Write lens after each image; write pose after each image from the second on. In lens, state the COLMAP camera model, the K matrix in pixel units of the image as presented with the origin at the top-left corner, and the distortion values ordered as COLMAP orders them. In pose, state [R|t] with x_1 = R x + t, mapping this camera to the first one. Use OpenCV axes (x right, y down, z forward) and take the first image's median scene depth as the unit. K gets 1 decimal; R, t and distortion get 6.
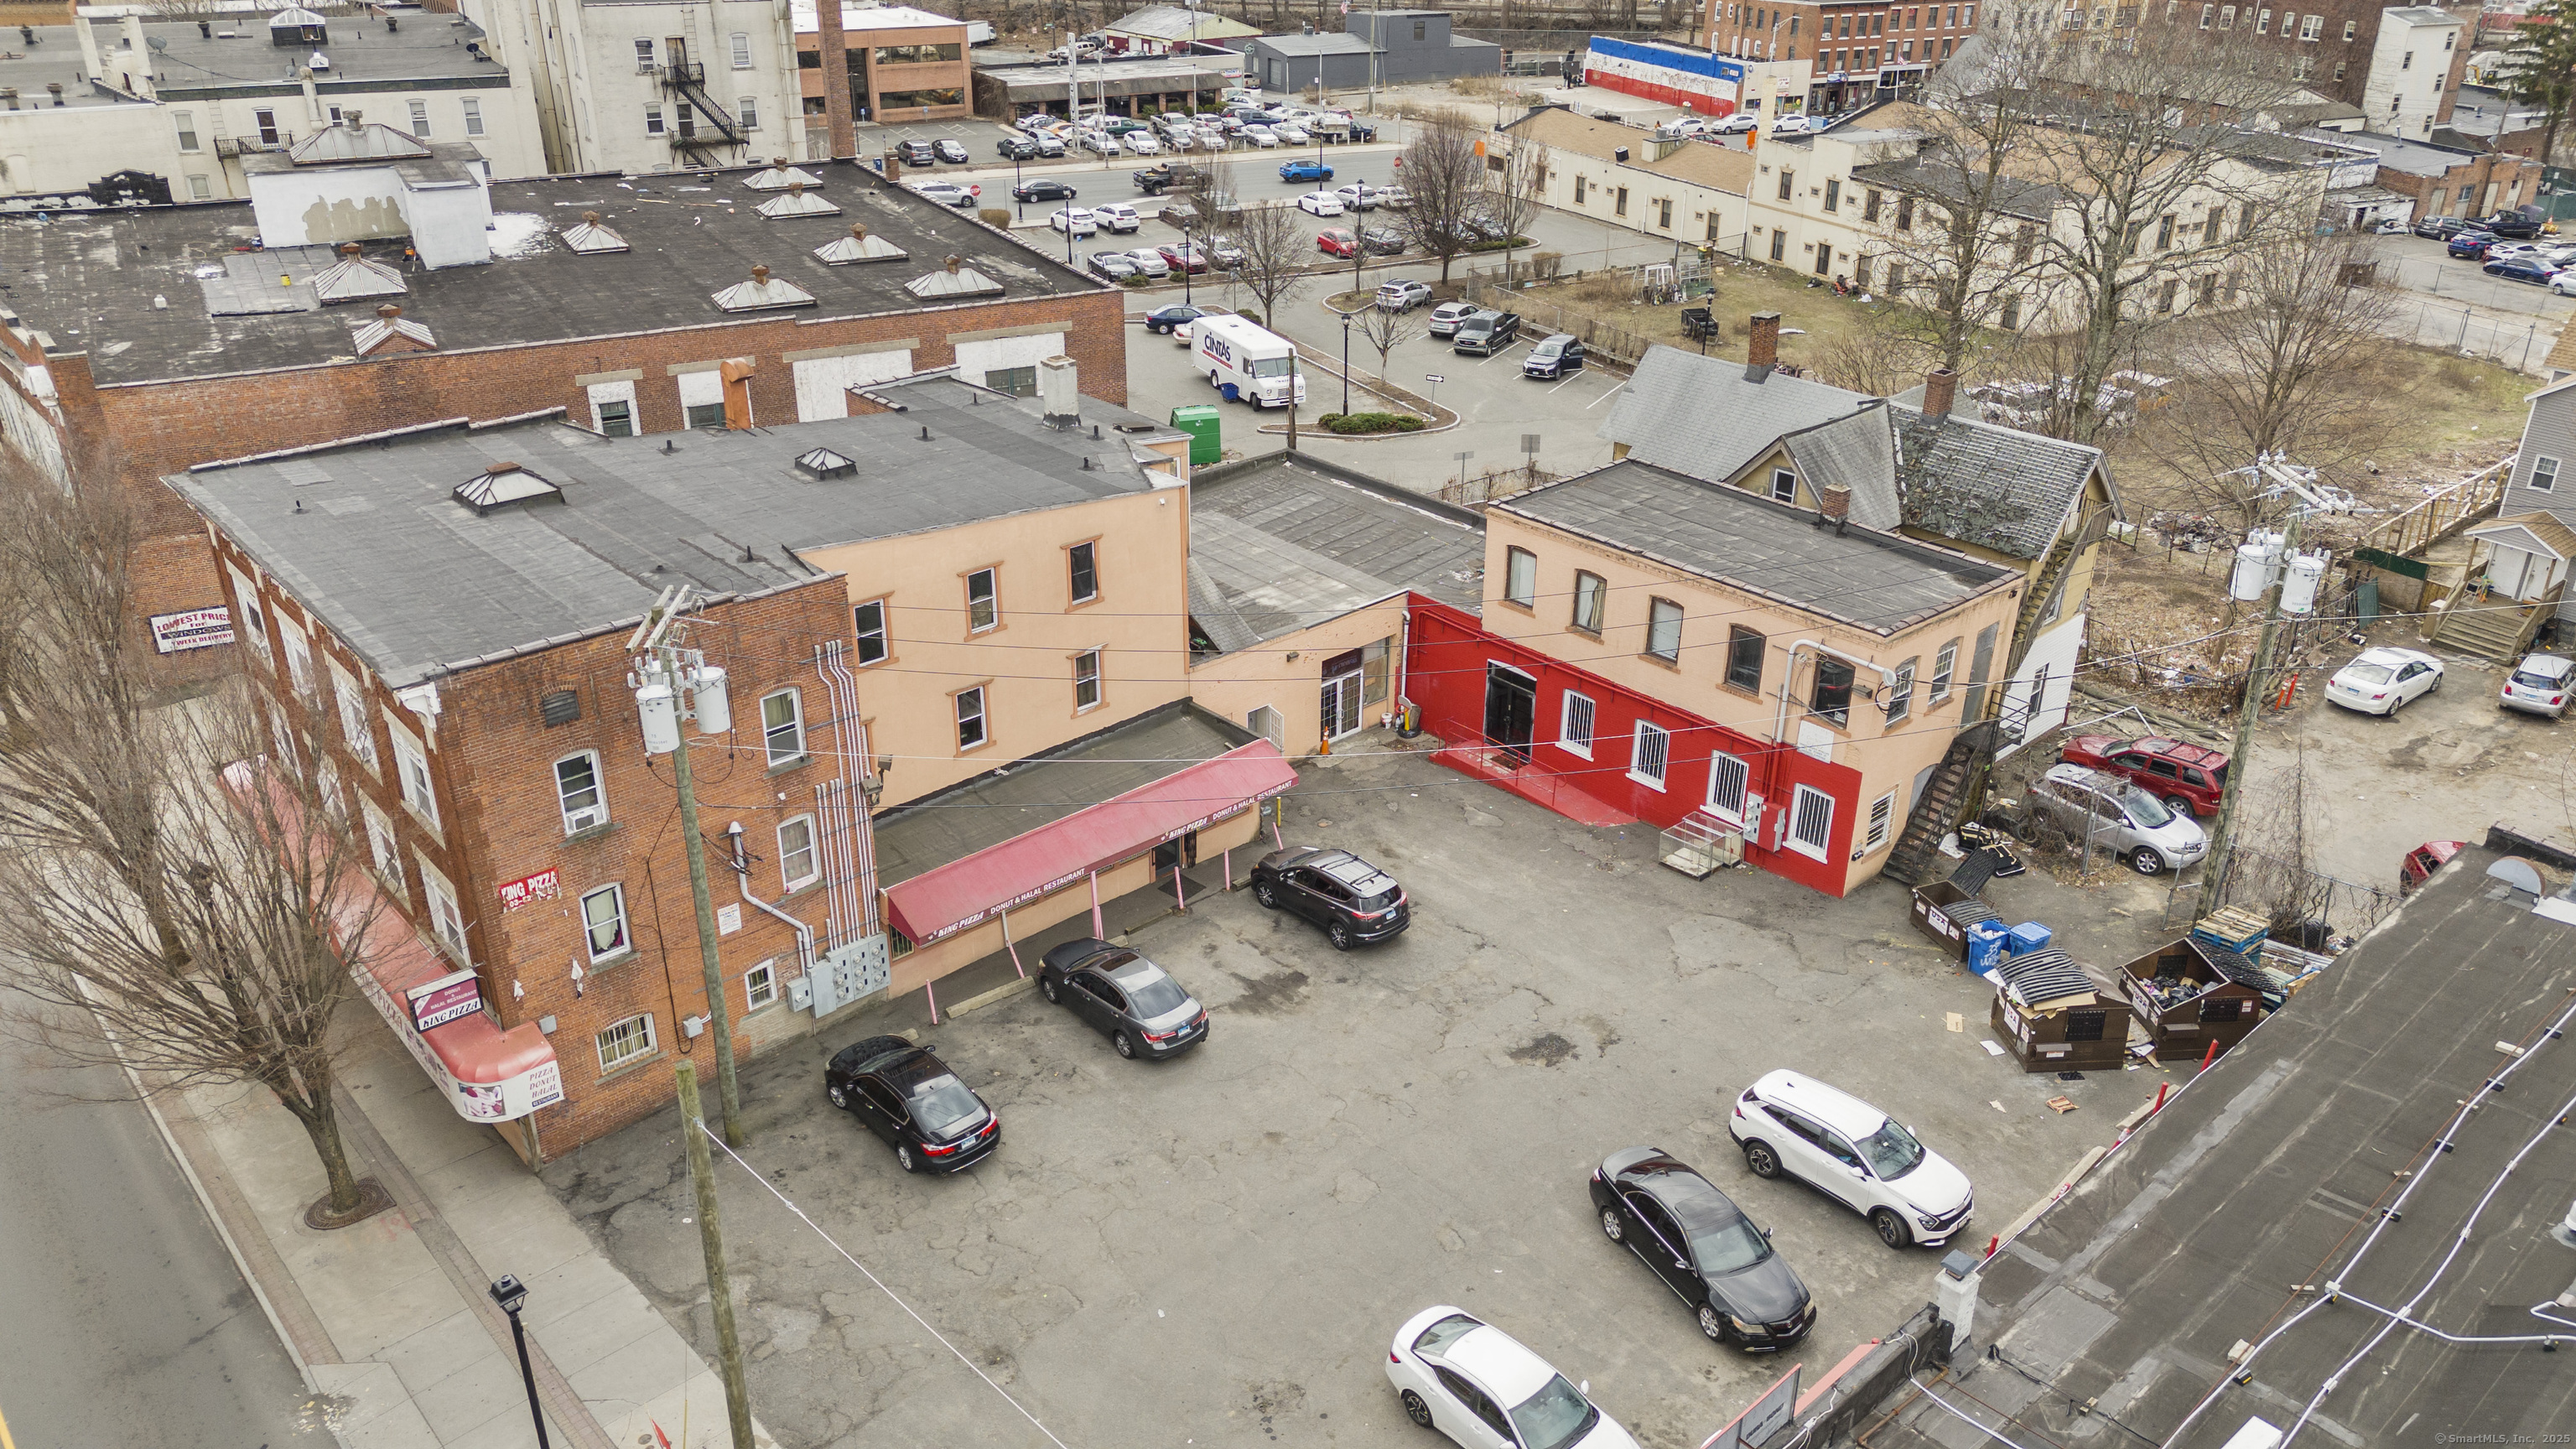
lens RADIAL K [[1857.0, 0, 1293.7], [0, 1857.0, 735.2], [0, 0, 1]] dist [0.071506, -0.064346]
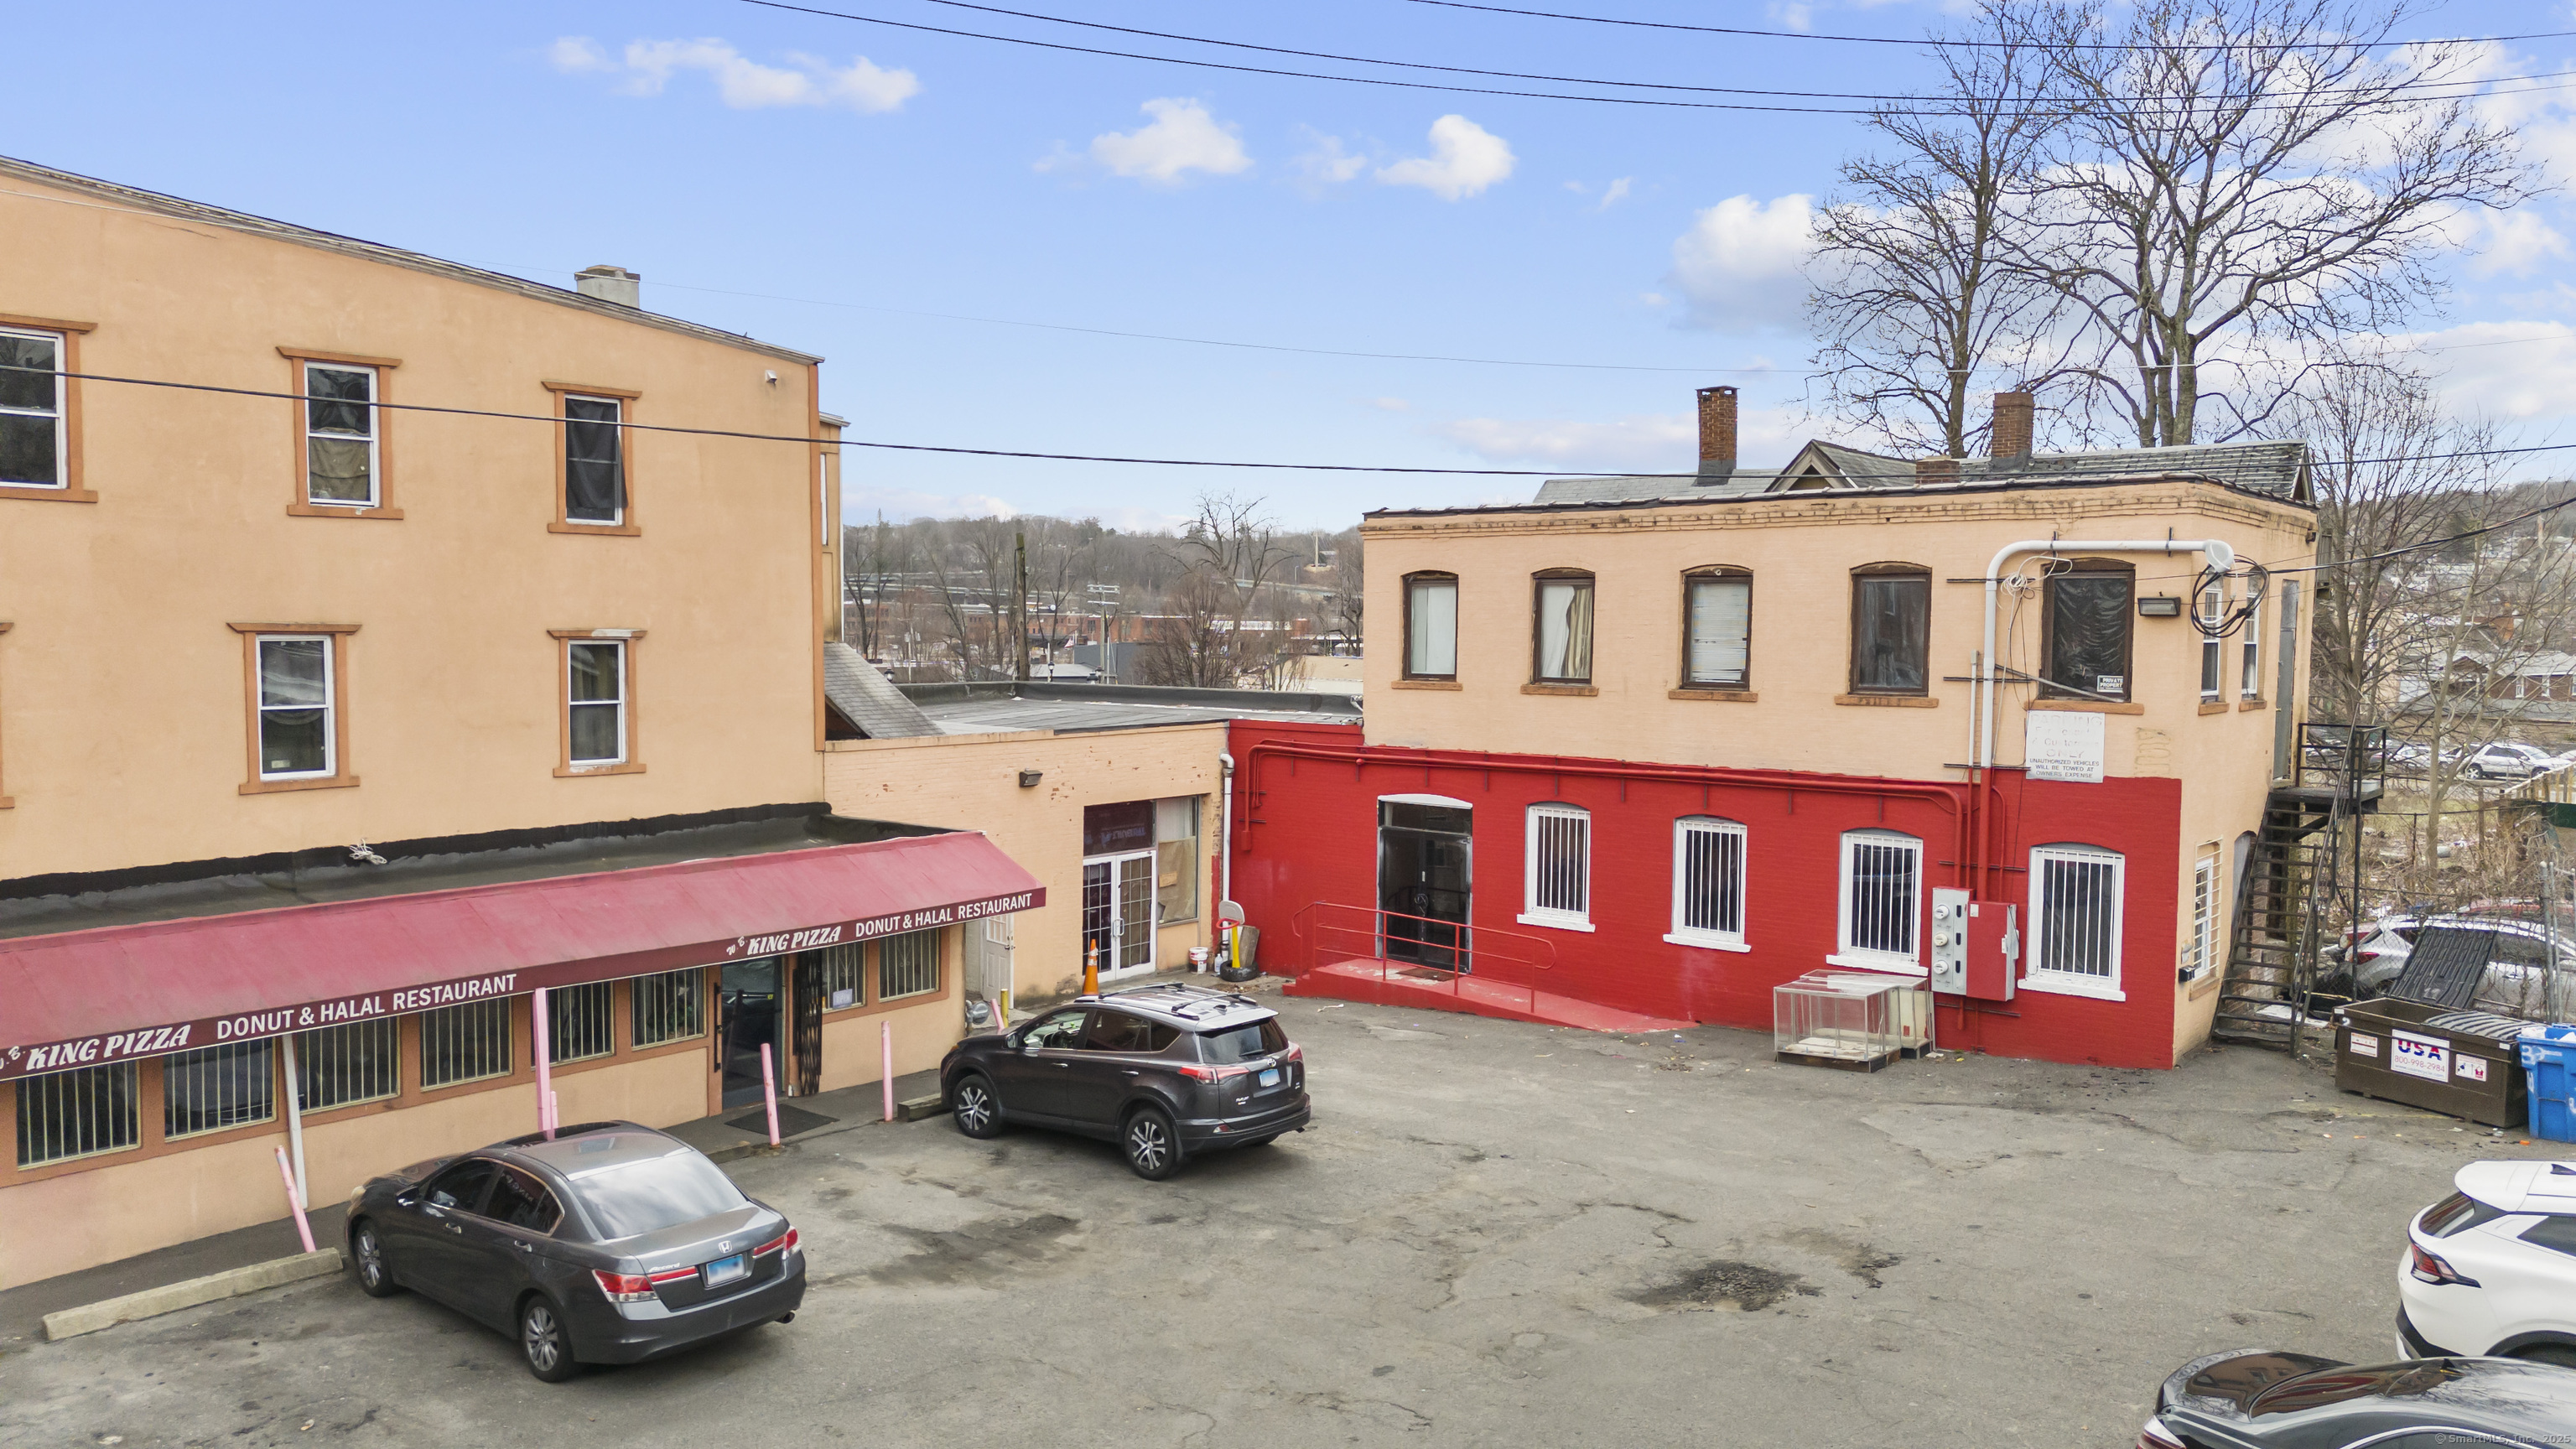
lens RADIAL K [[1885.5, 0, 1295.7], [0, 1885.5, 727.7], [0, 0, 1]] dist [0.069276, -0.070336]
pose [[0.989285, -0.009784, 0.145672, -0.003901], [0.065787, 0.920593, -0.384943, 0.171945], [-0.130338, 0.390402, 0.911372, 0.513333]]
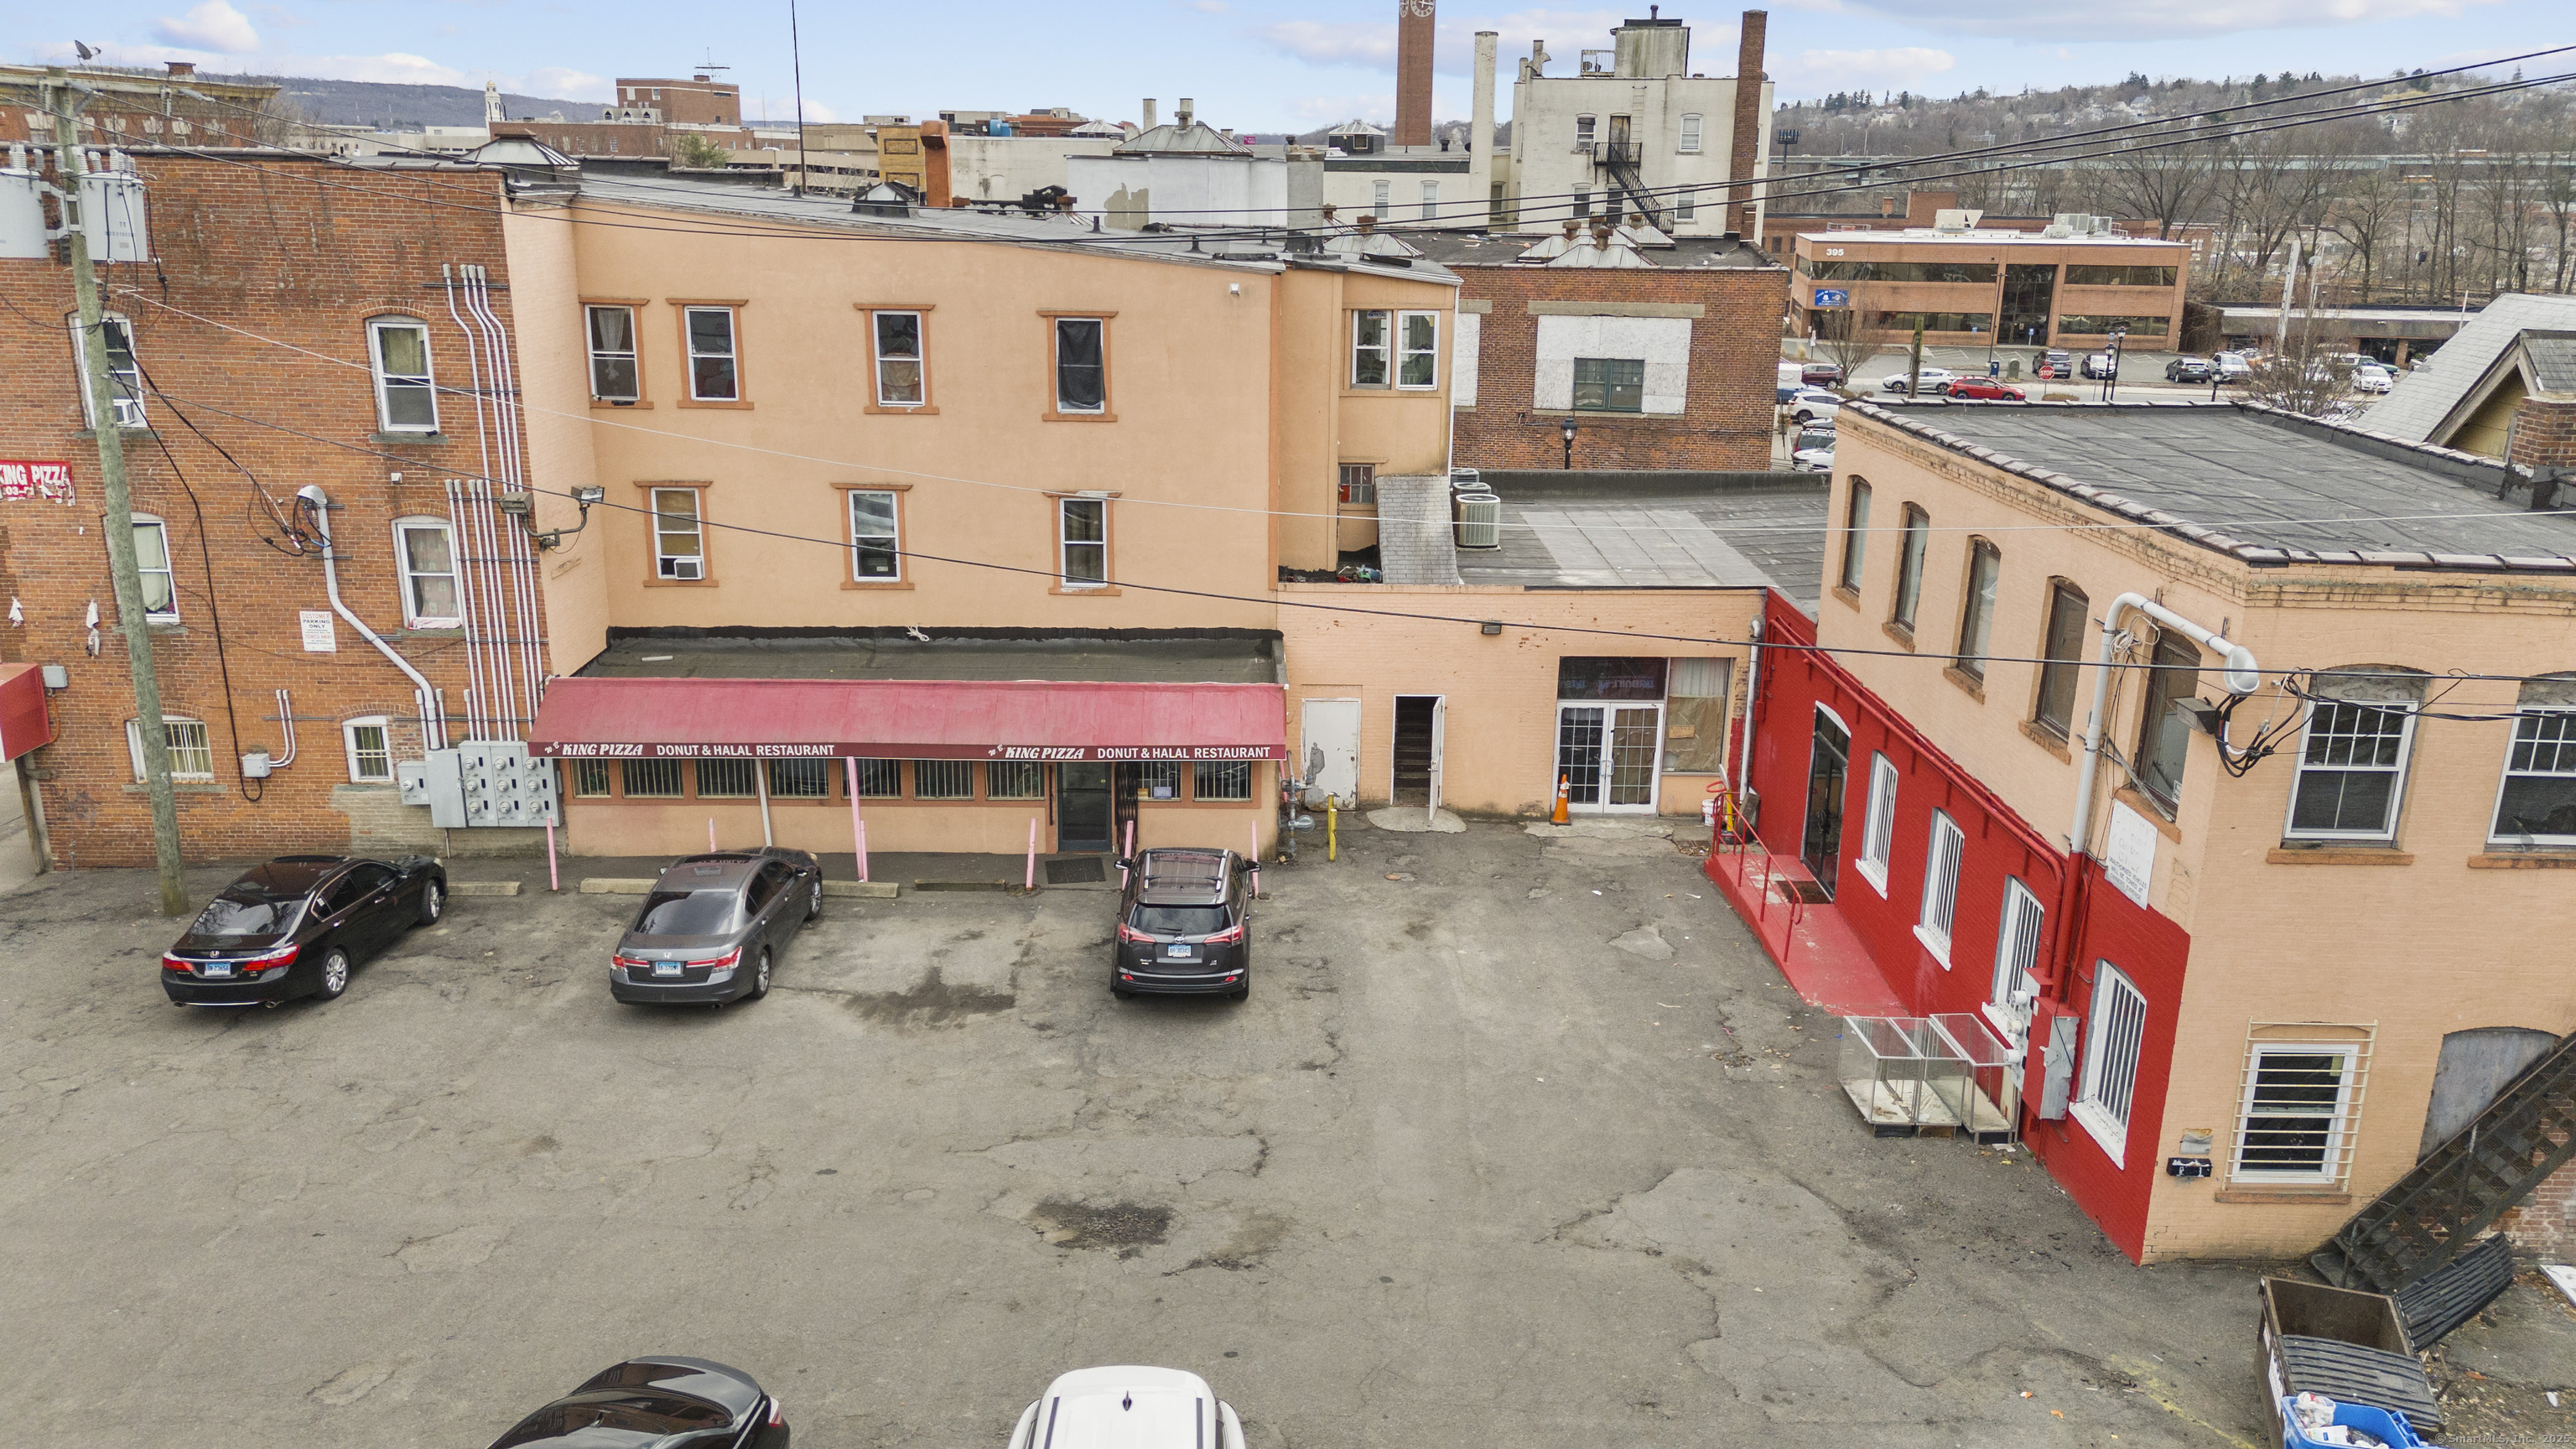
lens RADIAL K [[1870.7, 0, 1296.8], [0, 1870.7, 734.3], [0, 0, 1]] dist [0.091065, -0.113623]
pose [[0.752215, 0.190179, -0.630876, 0.370867], [-0.301512, 0.950670, -0.072922, 0.059651], [0.585886, 0.245069, 0.772450, 0.524842]]
